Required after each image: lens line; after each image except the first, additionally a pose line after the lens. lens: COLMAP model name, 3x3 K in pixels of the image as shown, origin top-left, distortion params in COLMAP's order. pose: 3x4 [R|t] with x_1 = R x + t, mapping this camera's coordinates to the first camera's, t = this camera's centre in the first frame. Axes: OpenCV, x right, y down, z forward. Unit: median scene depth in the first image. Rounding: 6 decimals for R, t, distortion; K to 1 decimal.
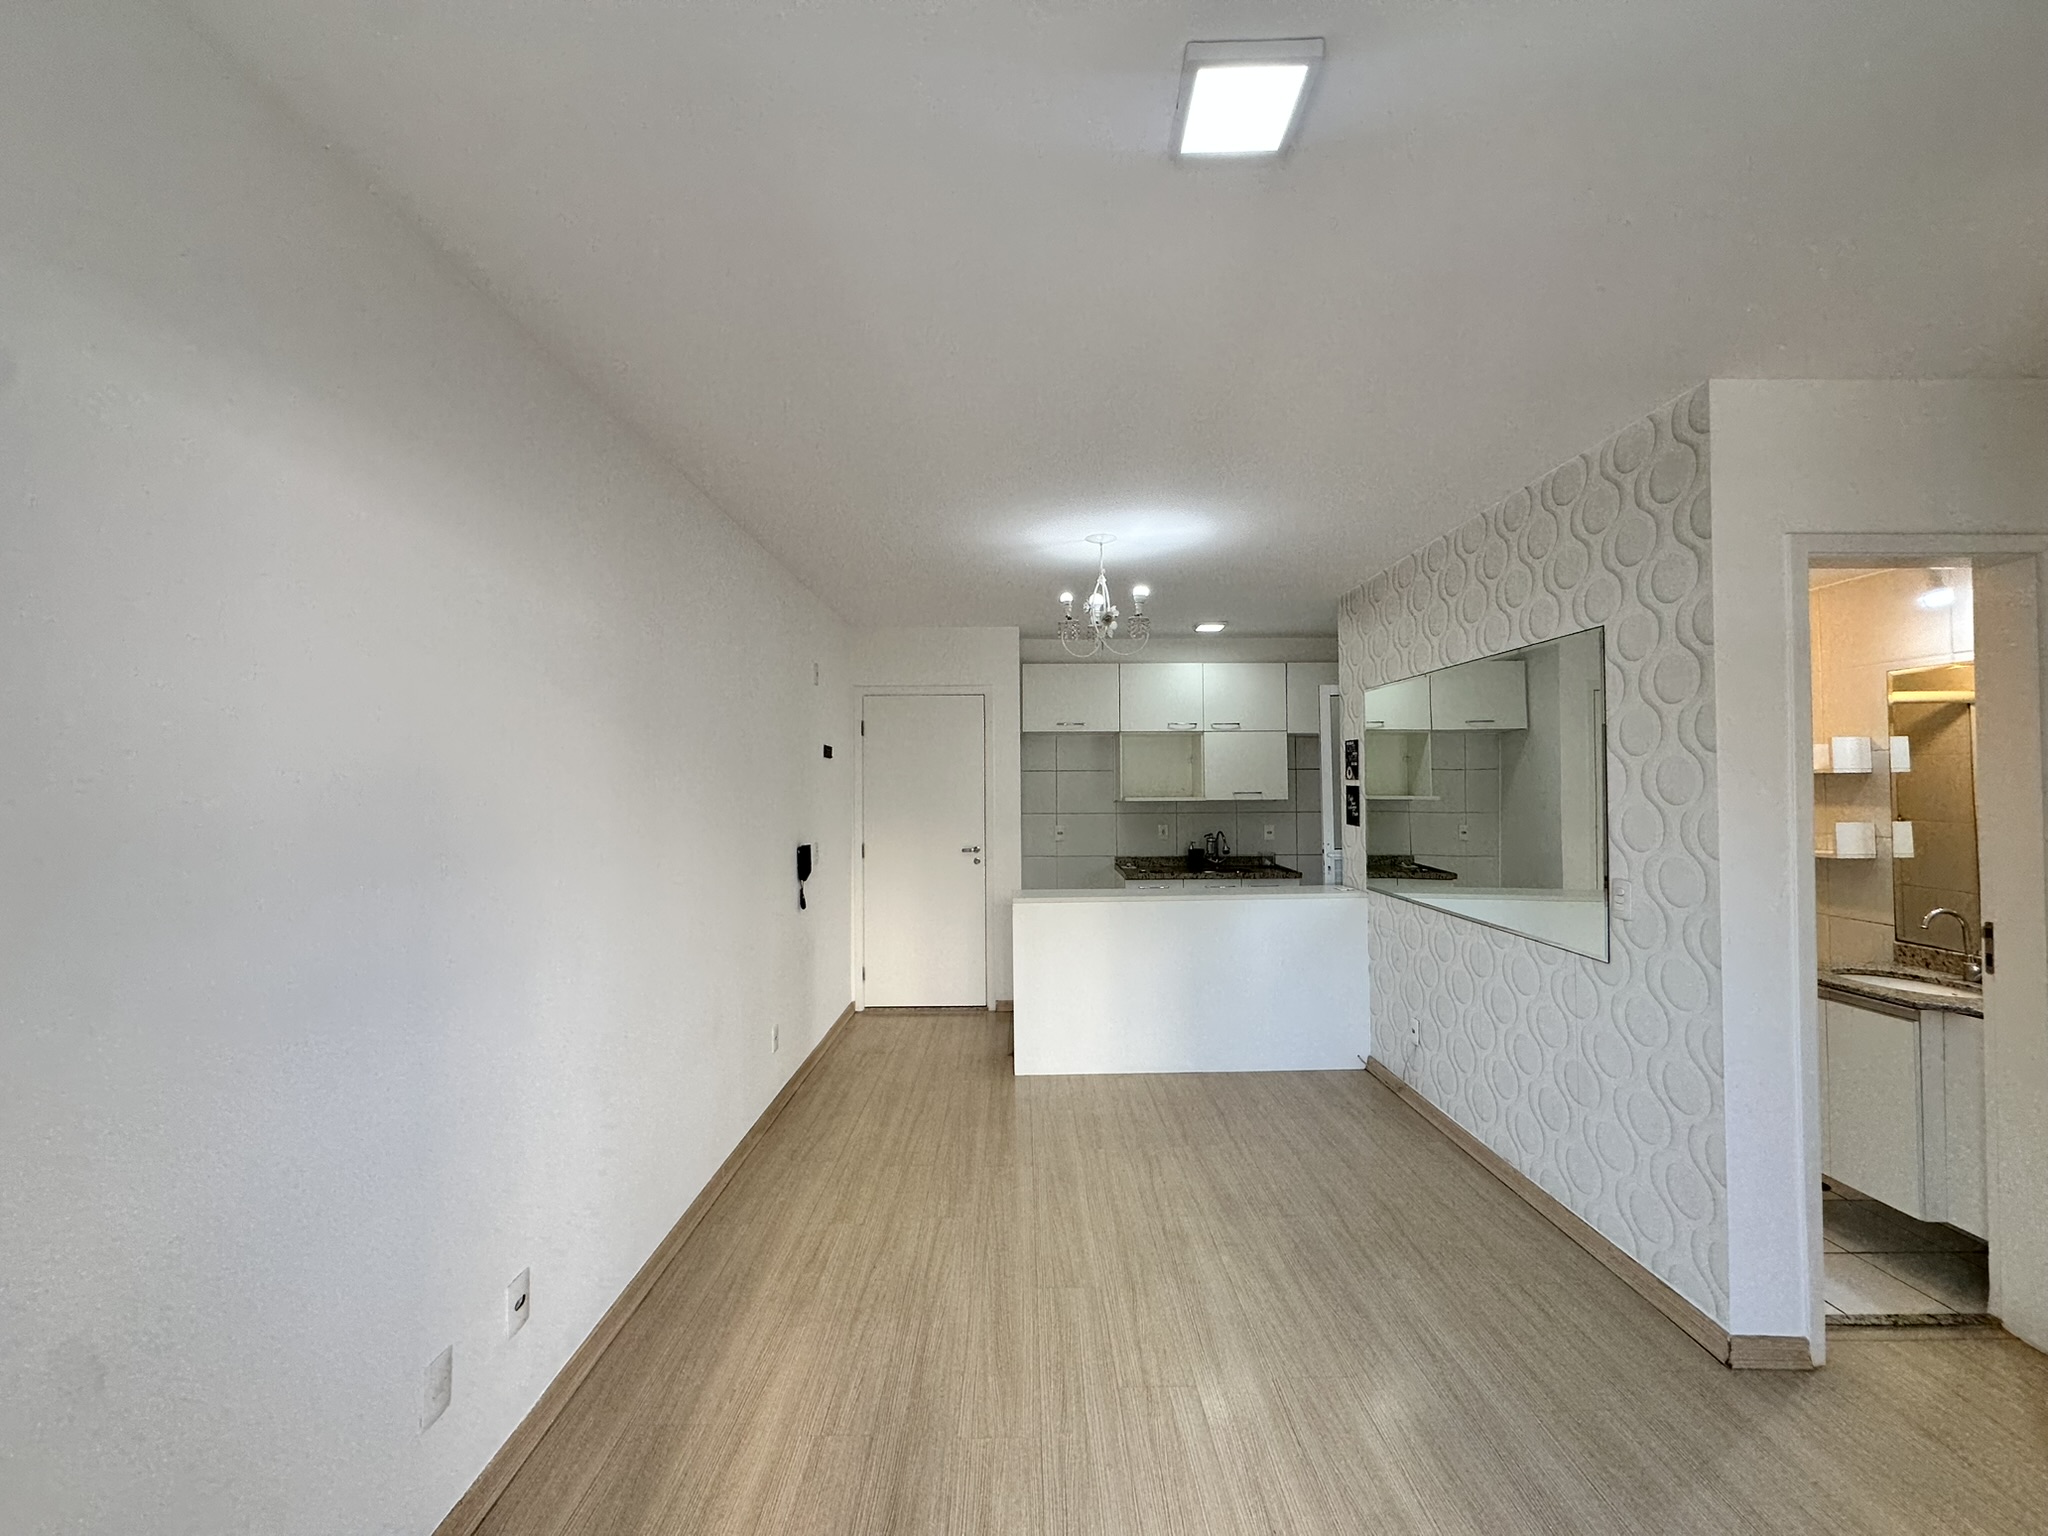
lens RADIAL K [[811.7, 0, 1030.8], [0, 811.7, 768.8], [0, 0, 1]] dist [-0.005187, 0.000983]
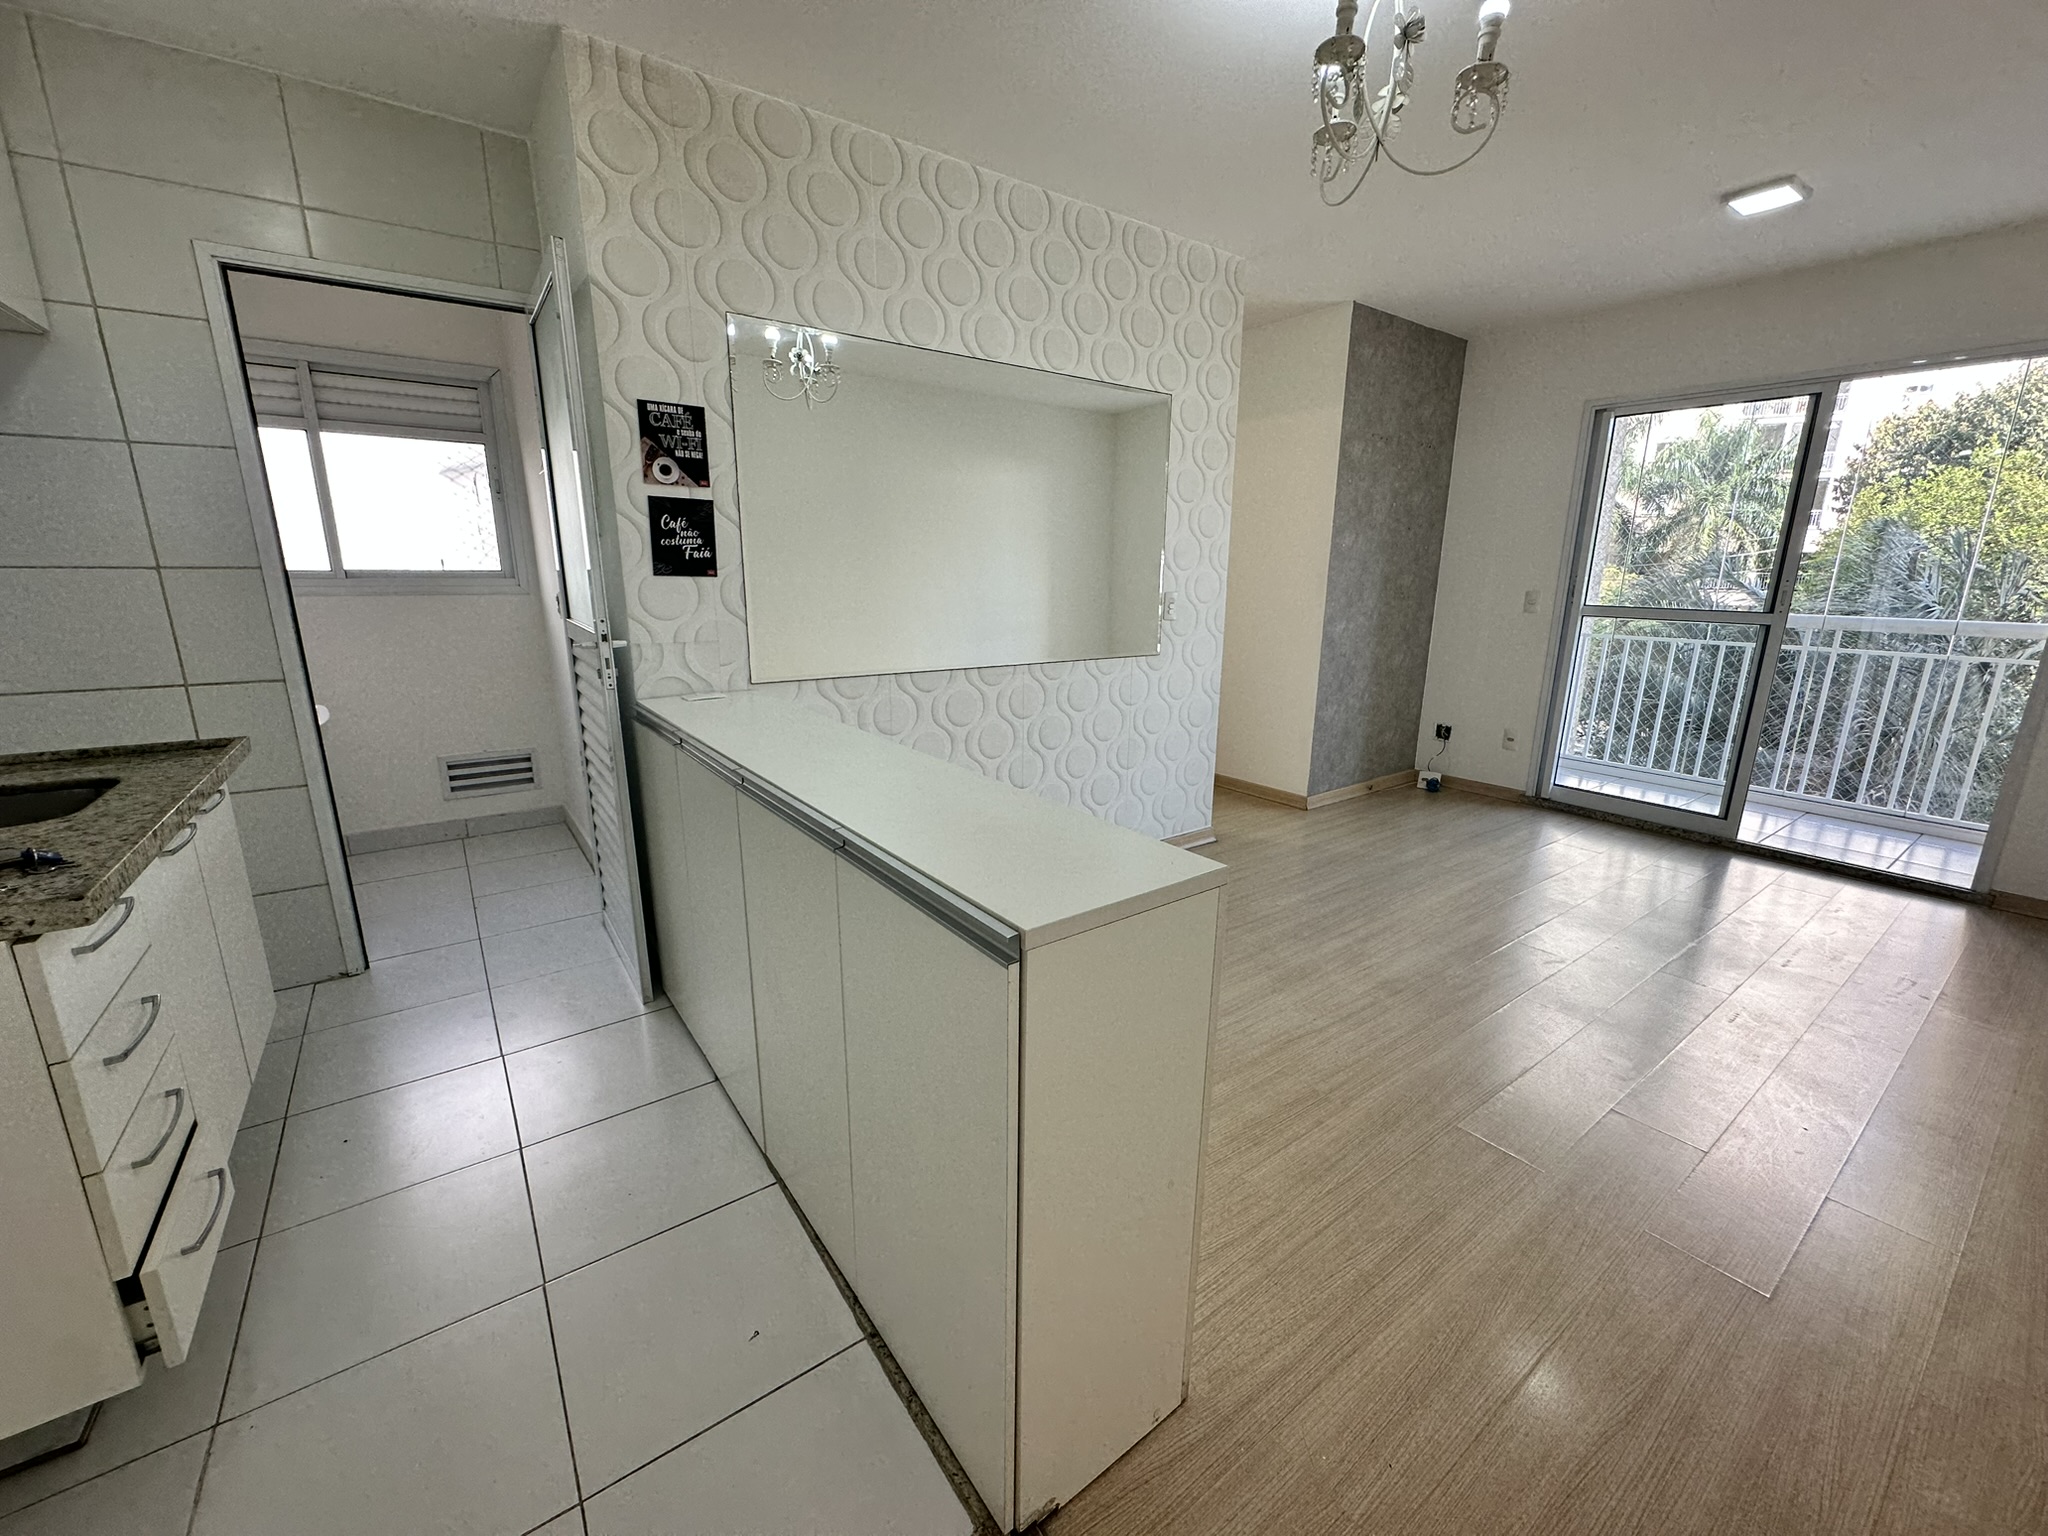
lens RADIAL K [[811.7, 0, 1028.6], [0, 811.7, 765.6], [0, 0, 1]] dist [-0.005187, 0.000983]
pose [[-0.576459, -0.191422, 0.794388, -0.271742], [-0.019935, 0.975179, 0.220520, 0.107032], [-0.816883, 0.111284, -0.565967, 1.753558]]
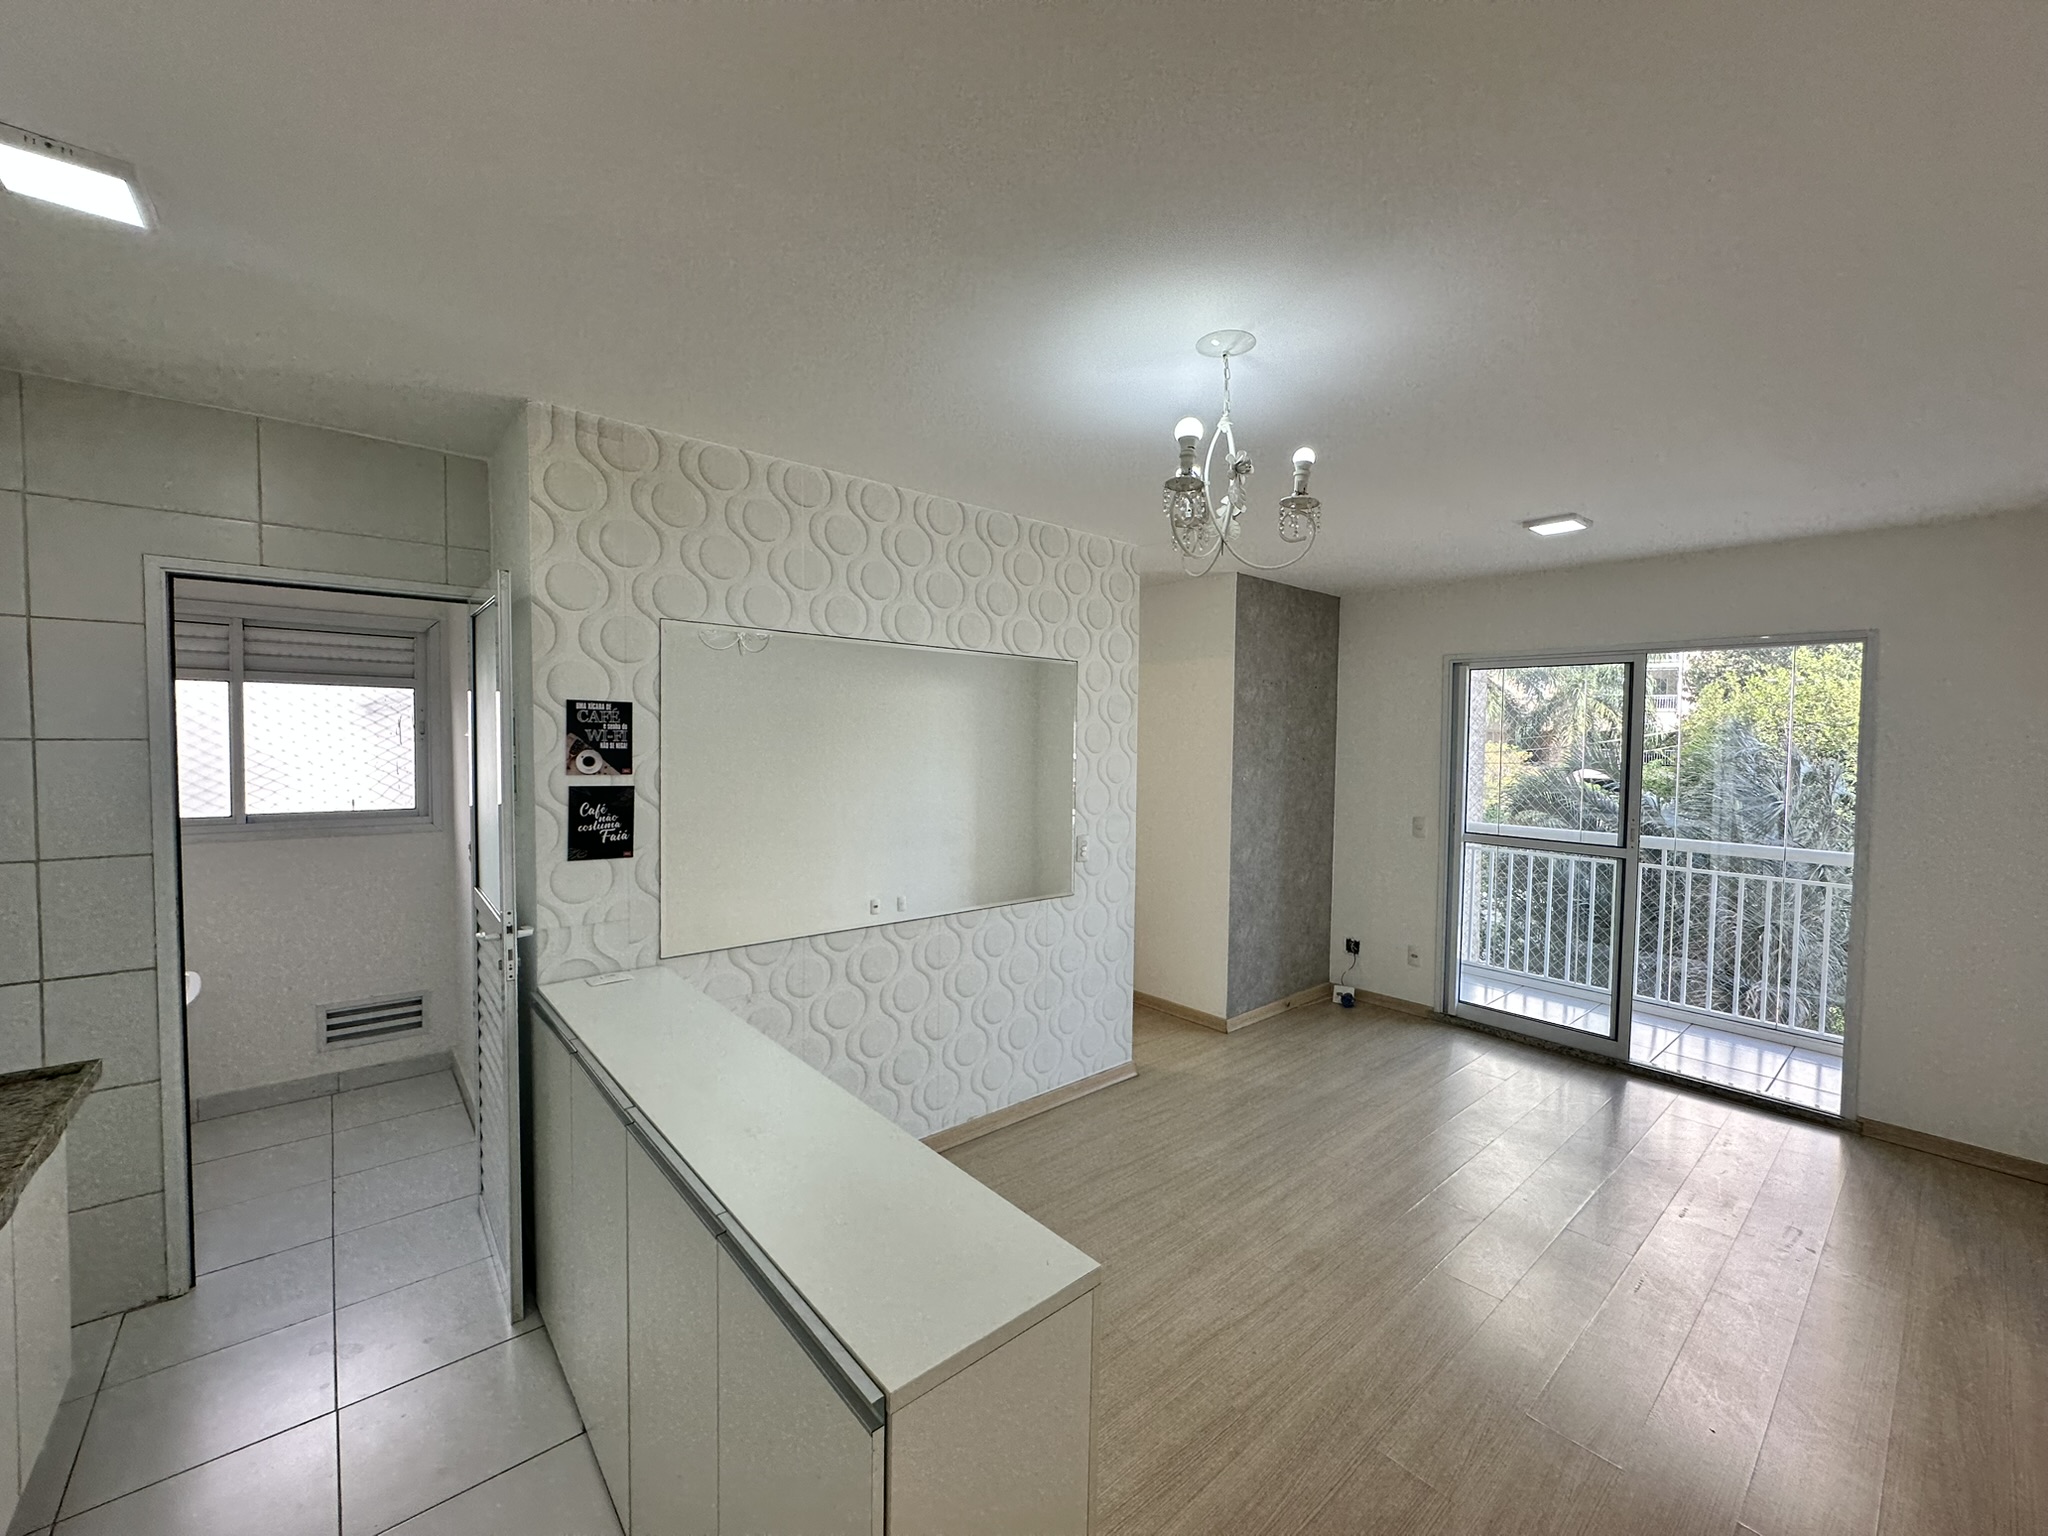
lens RADIAL K [[811.7, 0, 1027.4], [0, 811.7, 768.1], [0, 0, 1]] dist [-0.005187, 0.000983]
pose [[-0.637799, -0.030333, 0.769605, -0.304504], [-0.023224, 0.999527, 0.020149, -0.013022], [-0.769853, -0.005022, -0.638202, 1.746389]]
